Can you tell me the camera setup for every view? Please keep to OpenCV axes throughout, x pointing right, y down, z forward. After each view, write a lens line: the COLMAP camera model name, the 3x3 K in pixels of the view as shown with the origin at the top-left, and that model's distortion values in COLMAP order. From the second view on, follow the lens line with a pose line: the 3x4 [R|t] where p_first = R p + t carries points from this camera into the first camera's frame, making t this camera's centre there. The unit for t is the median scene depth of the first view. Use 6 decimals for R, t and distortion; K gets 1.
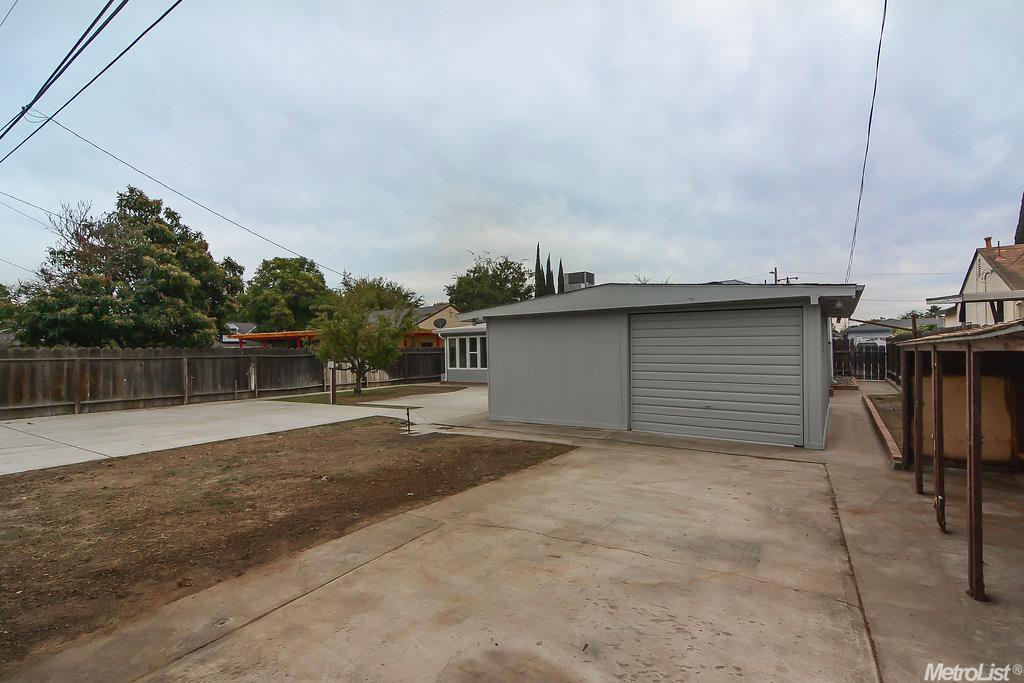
lens RADIAL K [[491.9, 0, 512.0], [0, 491.9, 341.5], [0, 0, 1]] dist [0.010501, -0.000365]
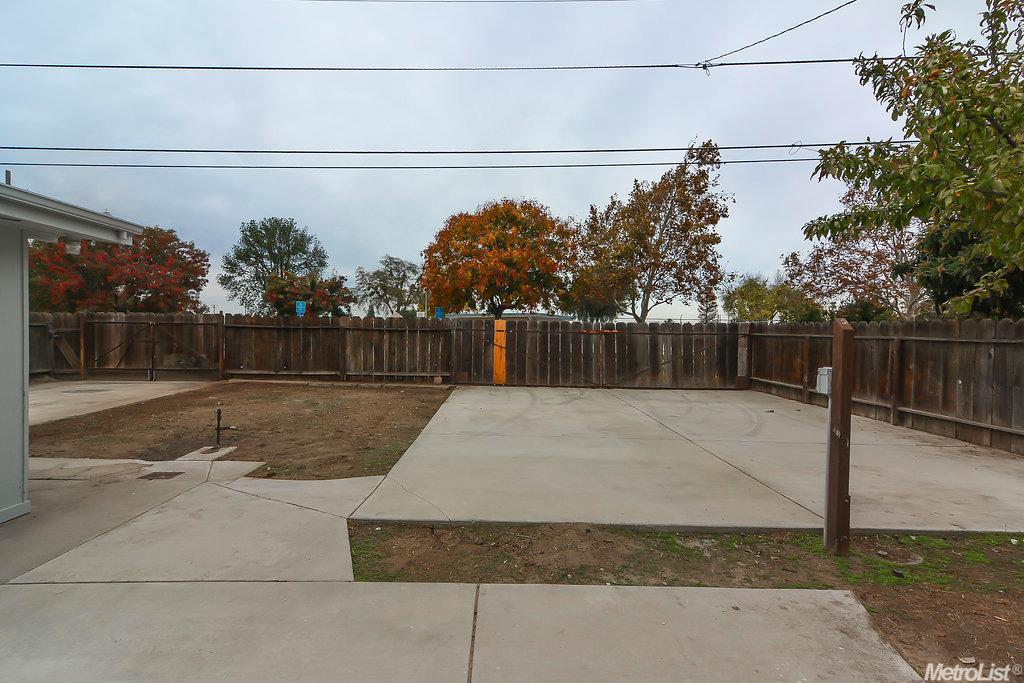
lens RADIAL K [[491.9, 0, 512.0], [0, 491.9, 341.5], [0, 0, 1]] dist [0.010501, -0.000365]
pose [[-0.828902, 0.025665, -0.558805, -0.115098], [0.020760, 0.999670, 0.015120, 0.018751], [0.559009, 0.000932, -0.829161, 1.213324]]
